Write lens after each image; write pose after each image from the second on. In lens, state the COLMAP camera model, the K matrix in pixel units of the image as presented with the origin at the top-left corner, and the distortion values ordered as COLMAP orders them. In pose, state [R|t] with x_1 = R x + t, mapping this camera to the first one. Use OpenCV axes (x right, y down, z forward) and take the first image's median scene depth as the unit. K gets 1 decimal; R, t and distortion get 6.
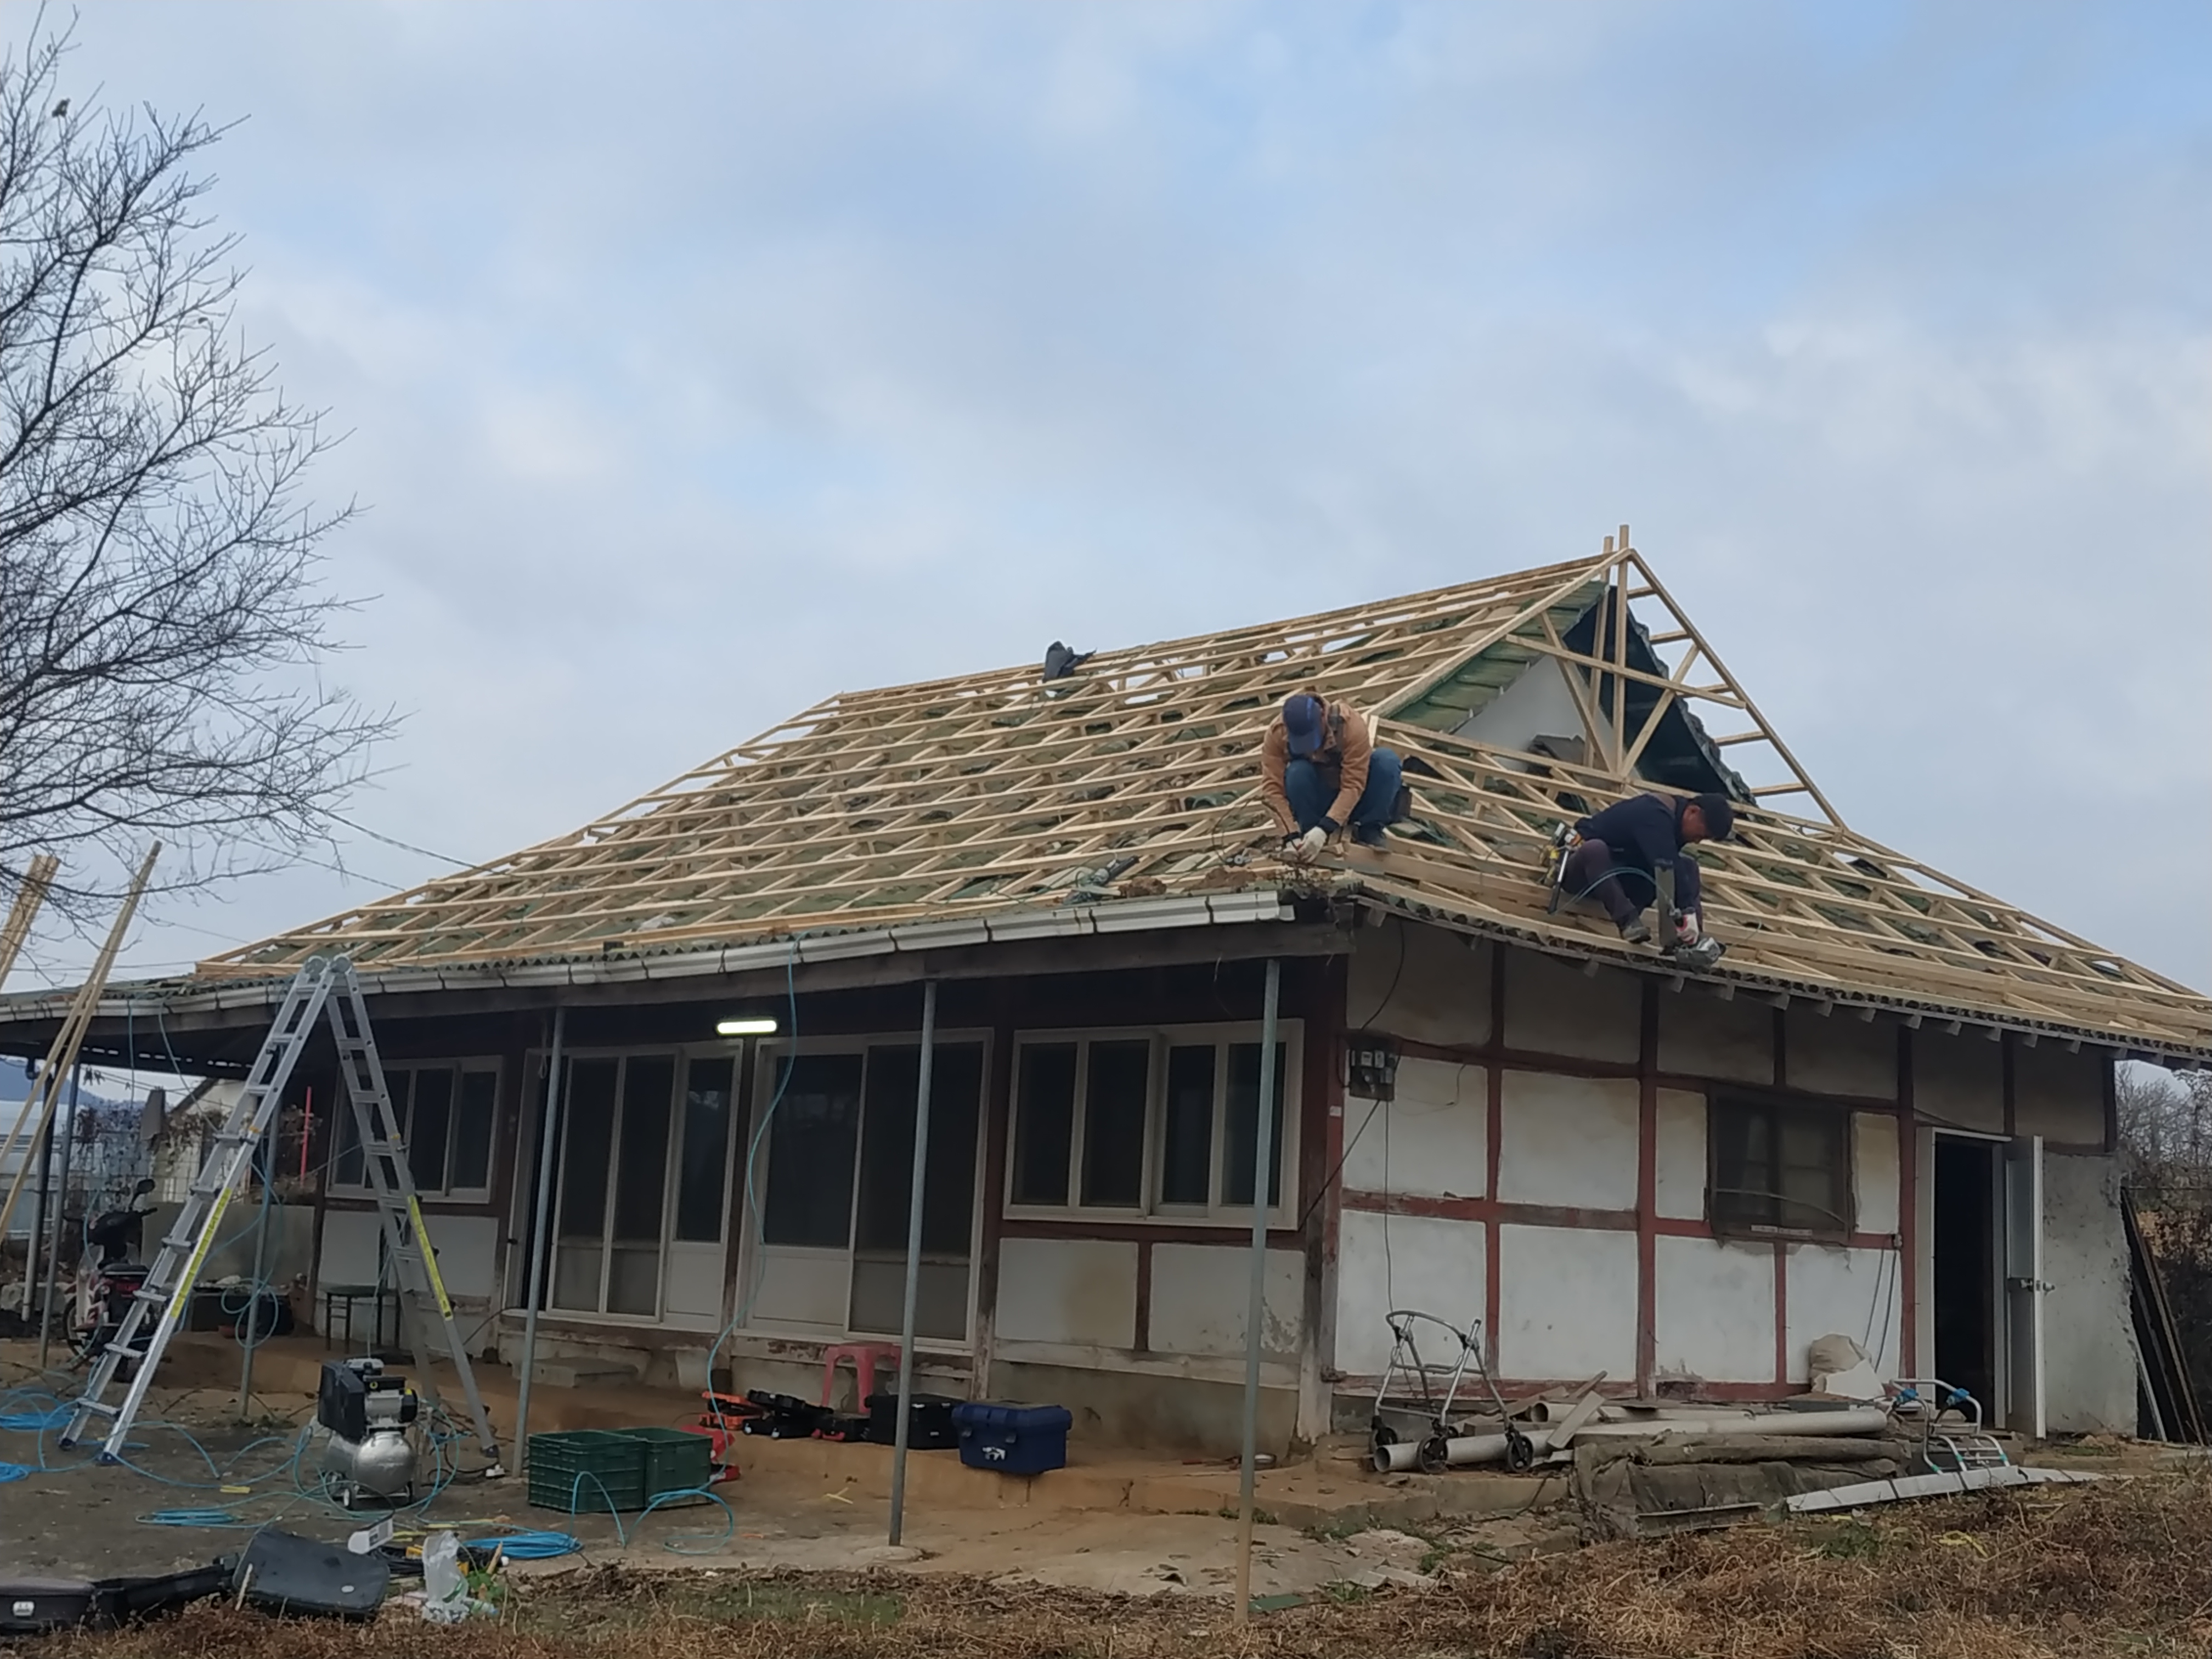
lens RADIAL K [[2806.4, 0, 1106.7], [0, 2806.4, 774.7], [0, 0, 1]] dist [0.204819, -0.631358]
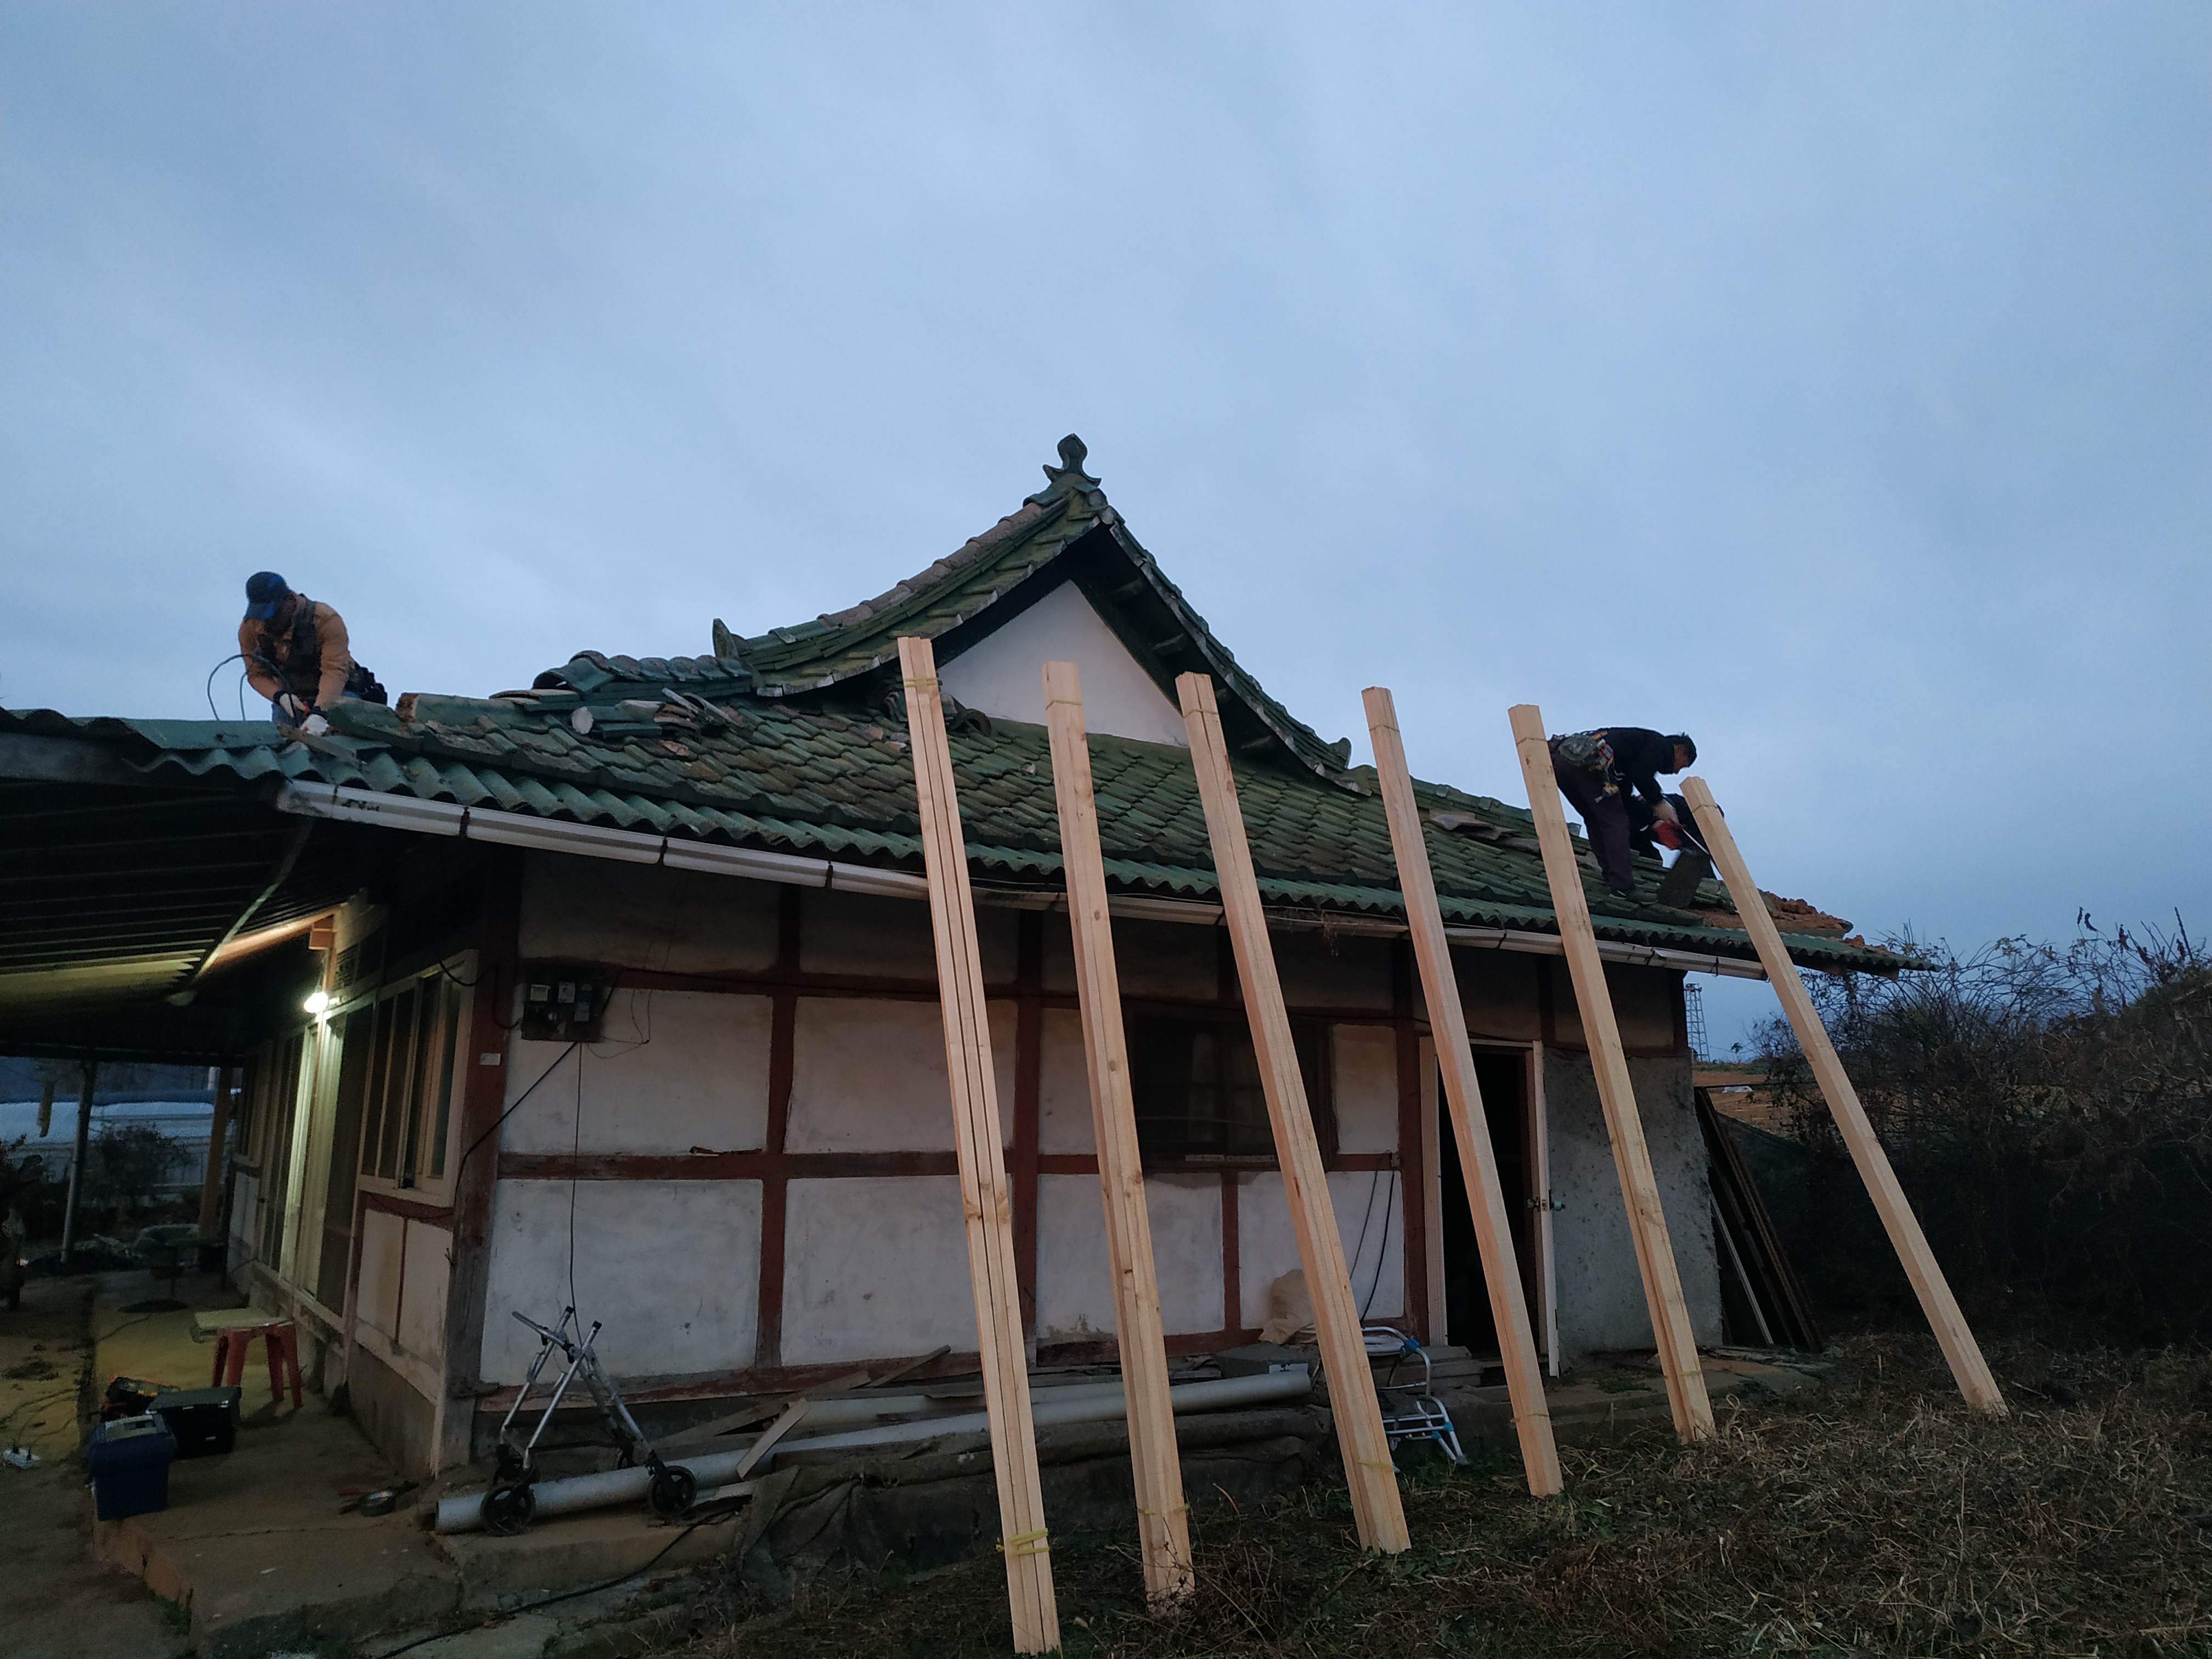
lens RADIAL K [[1594.3, 0, 1107.7], [0, 1594.3, 807.4], [0, 0, 1]] dist [0.043306, -0.074936]
pose [[0.986537, -0.074092, -0.145789, 0.297727], [0.068457, 0.996714, -0.043300, 0.071504], [0.148518, 0.032737, 0.988368, 0.511787]]
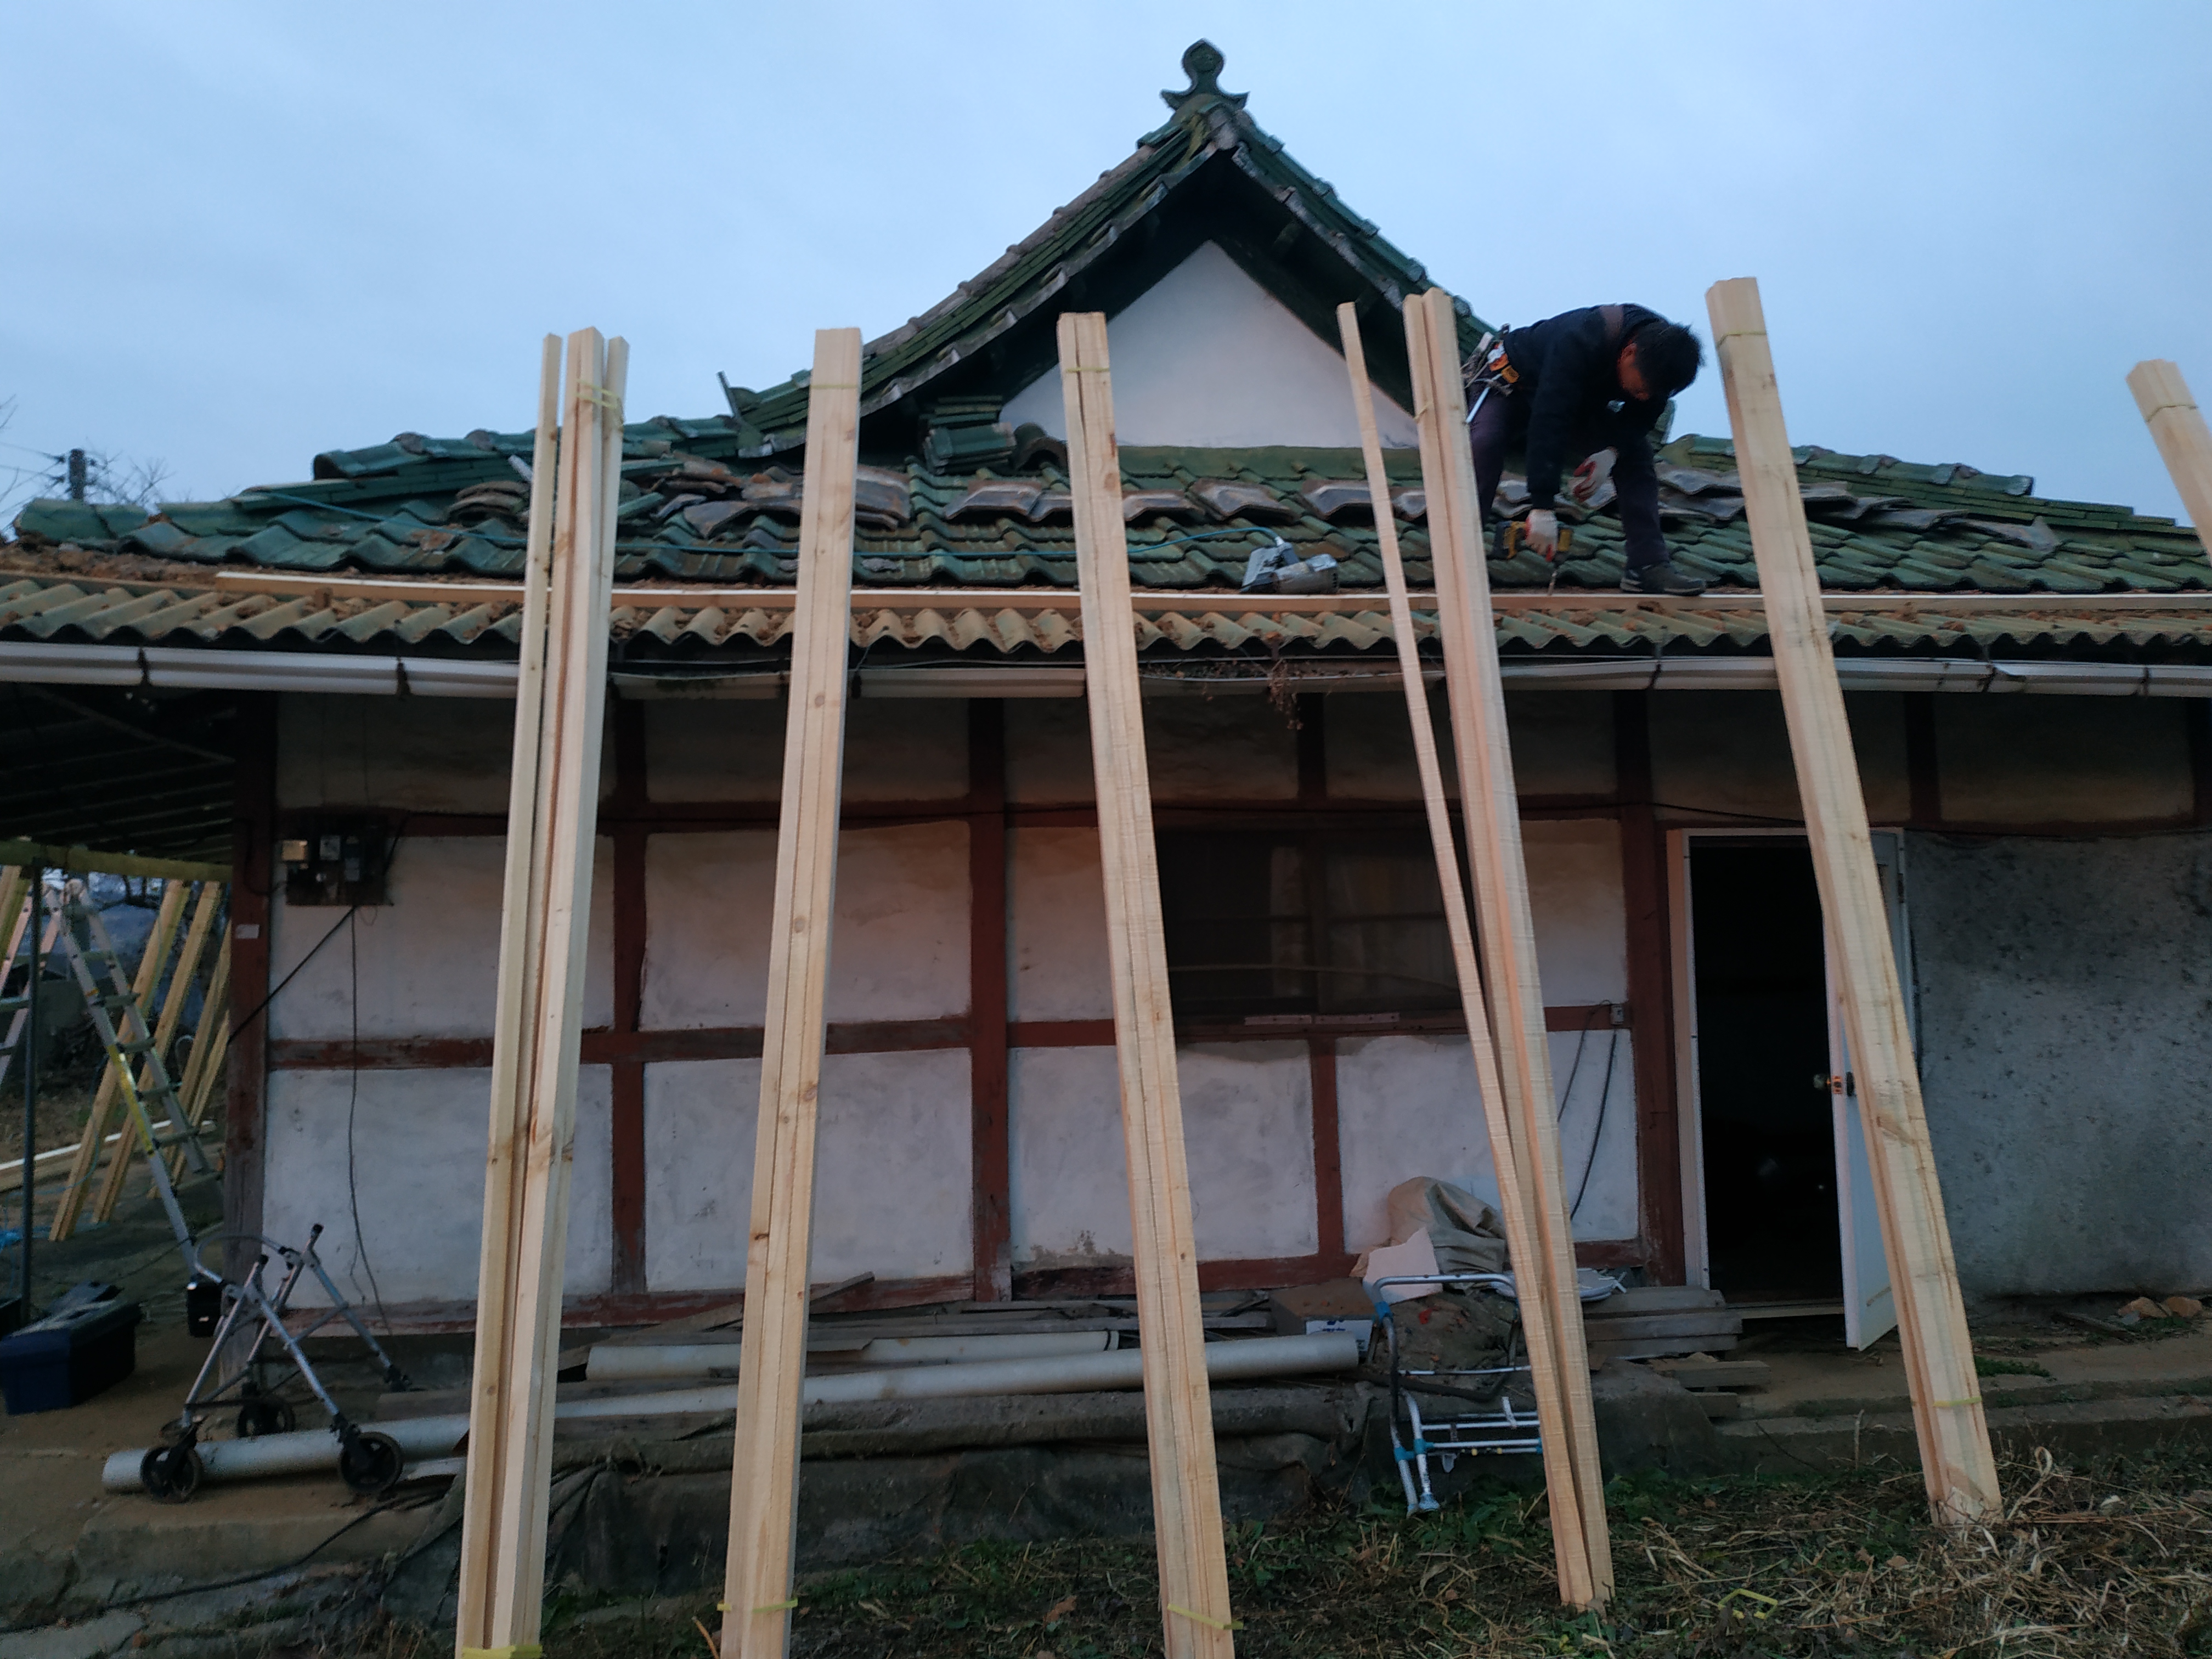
lens RADIAL K [[1606.4, 0, 1094.5], [0, 1606.4, 828.7], [0, 0, 1]] dist [0.021077, -0.036359]
pose [[0.824607, -0.104514, -0.555968, 0.424386], [0.156086, 0.986671, 0.046025, 0.098307], [0.543747, -0.124731, 0.829928, 0.714180]]
